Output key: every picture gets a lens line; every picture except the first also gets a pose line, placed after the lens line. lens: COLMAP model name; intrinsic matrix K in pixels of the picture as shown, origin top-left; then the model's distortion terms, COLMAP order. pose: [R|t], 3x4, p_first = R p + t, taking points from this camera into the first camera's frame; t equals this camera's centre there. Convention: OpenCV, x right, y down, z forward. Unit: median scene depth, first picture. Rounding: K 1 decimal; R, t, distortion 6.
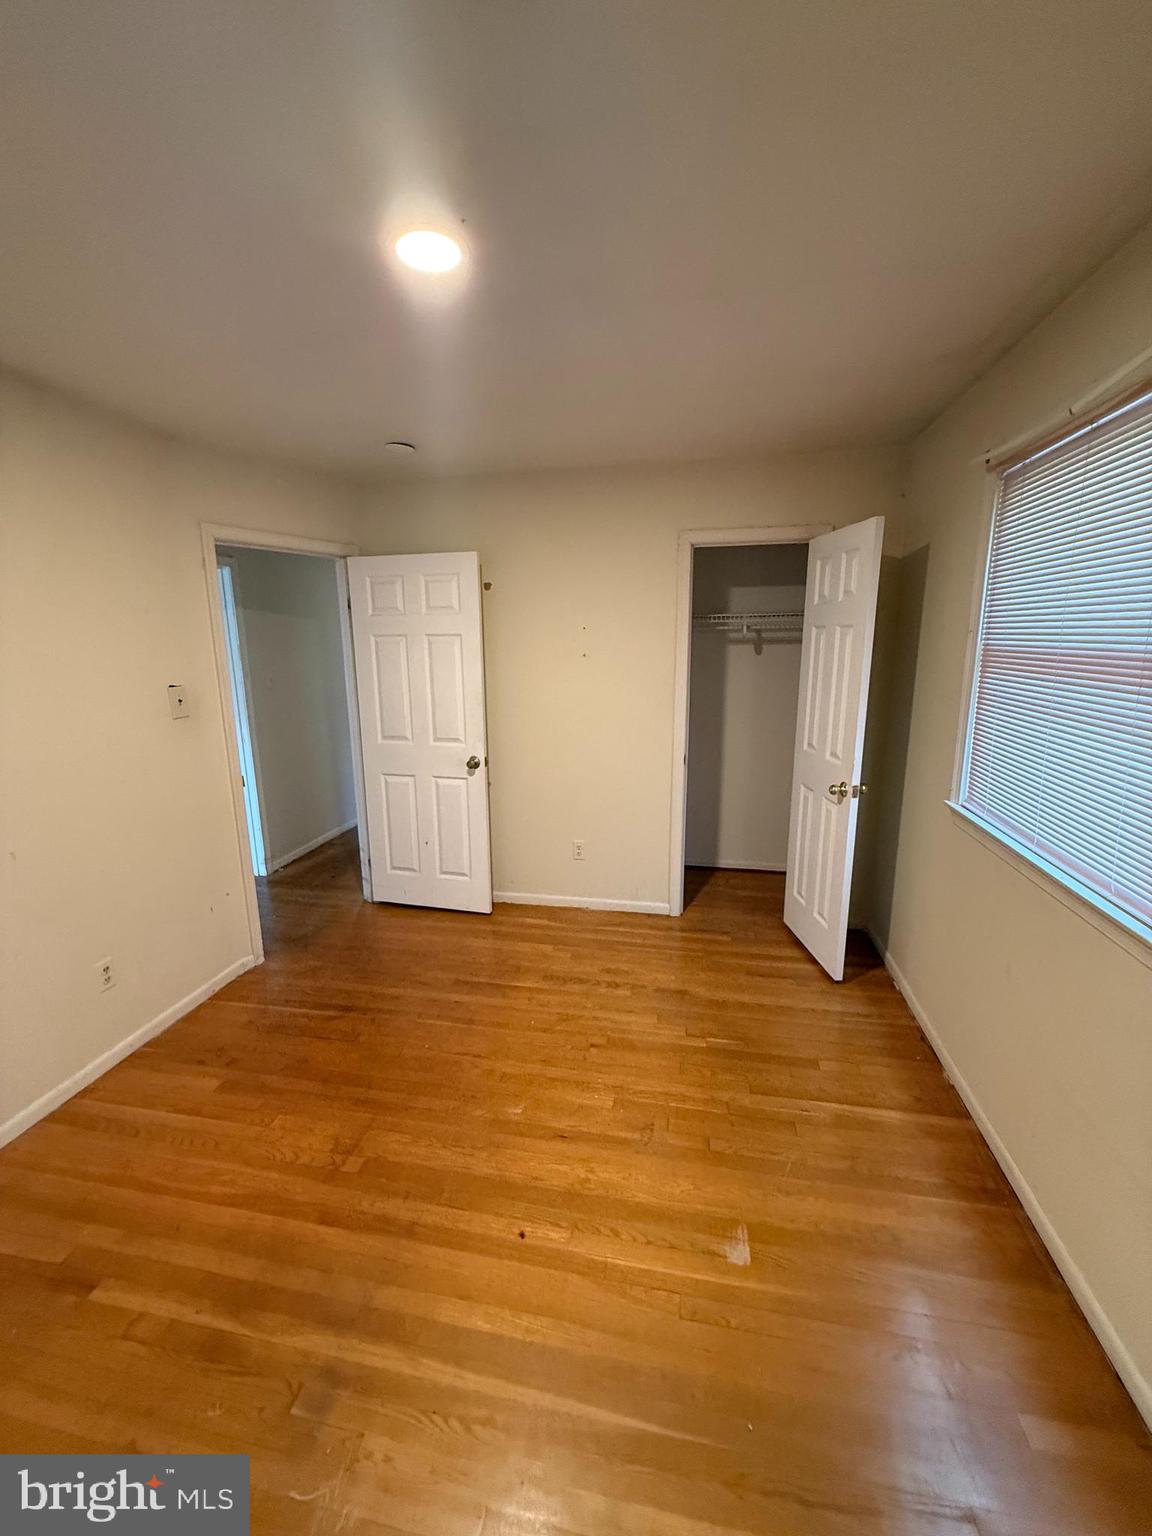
lens RADIAL K [[615.8, 0, 576.0], [0, 615.8, 768.0], [0, 0, 1]] dist [0.000580, 0.000383]
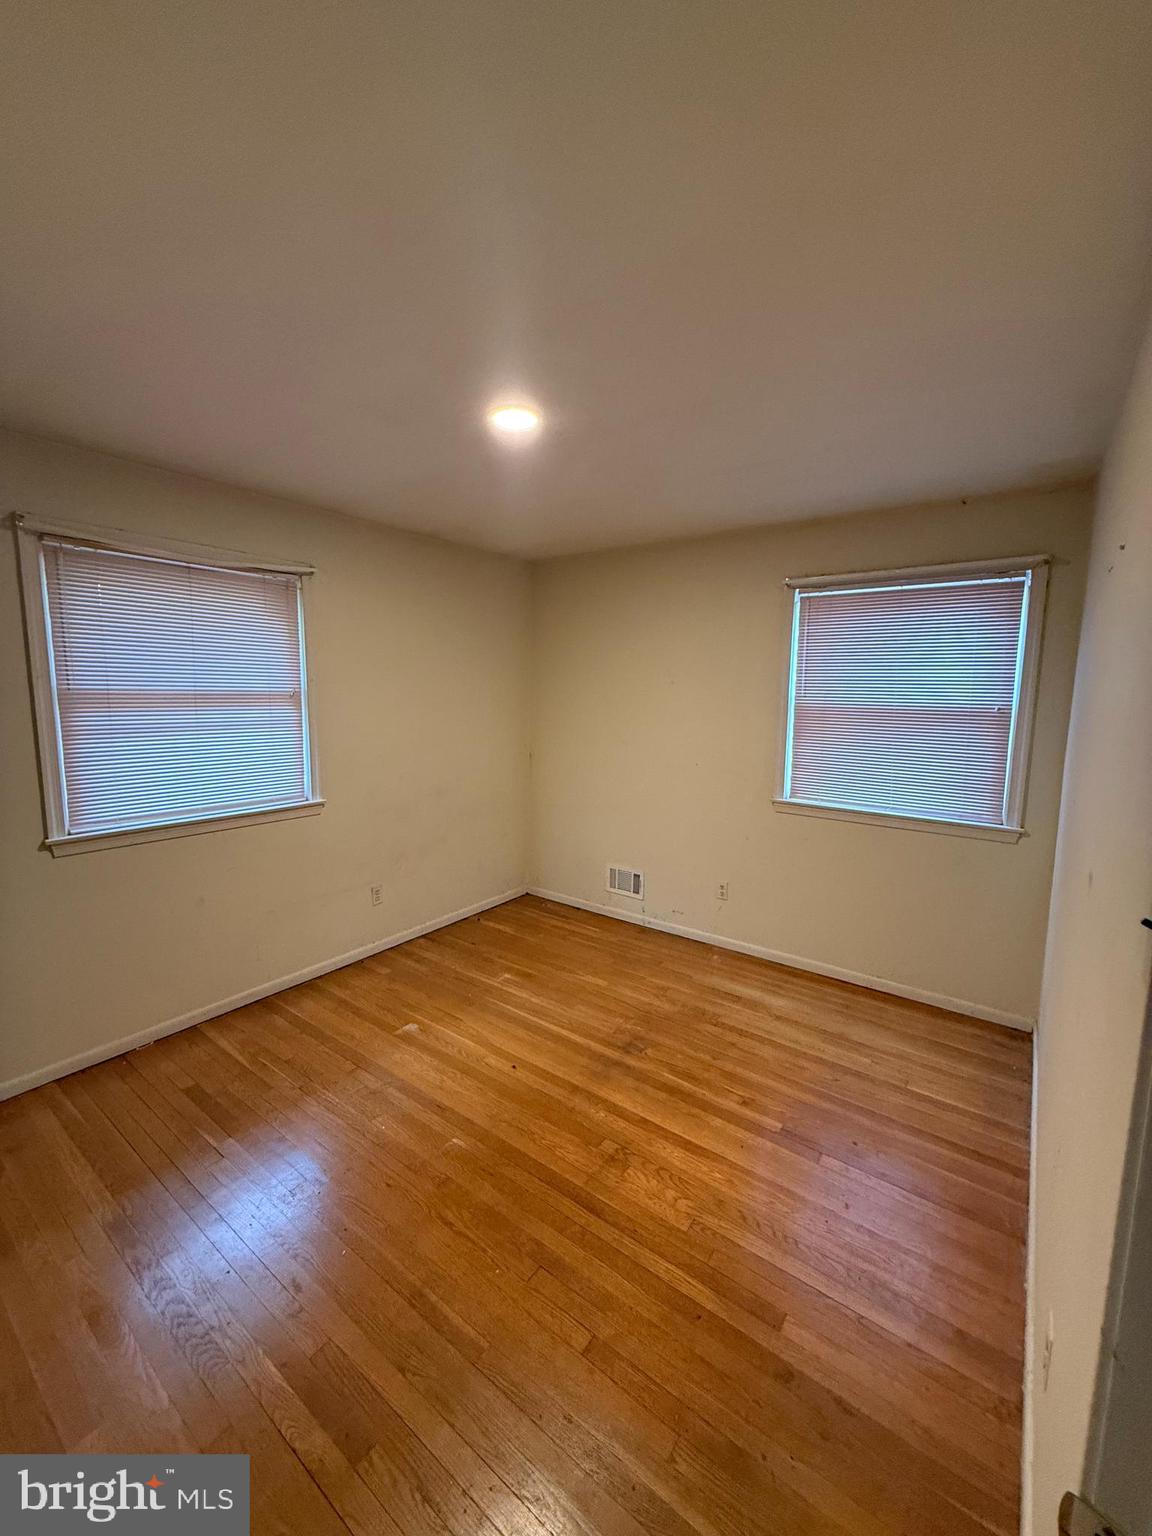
lens RADIAL K [[615.8, 0, 576.0], [0, 615.8, 768.0], [0, 0, 1]] dist [0.000580, 0.000383]
pose [[-0.902971, -0.054316, 0.426254, -0.741584], [0.088700, 0.947054, 0.308579, -0.351671], [-0.420447, 0.316447, -0.850345, 1.747082]]
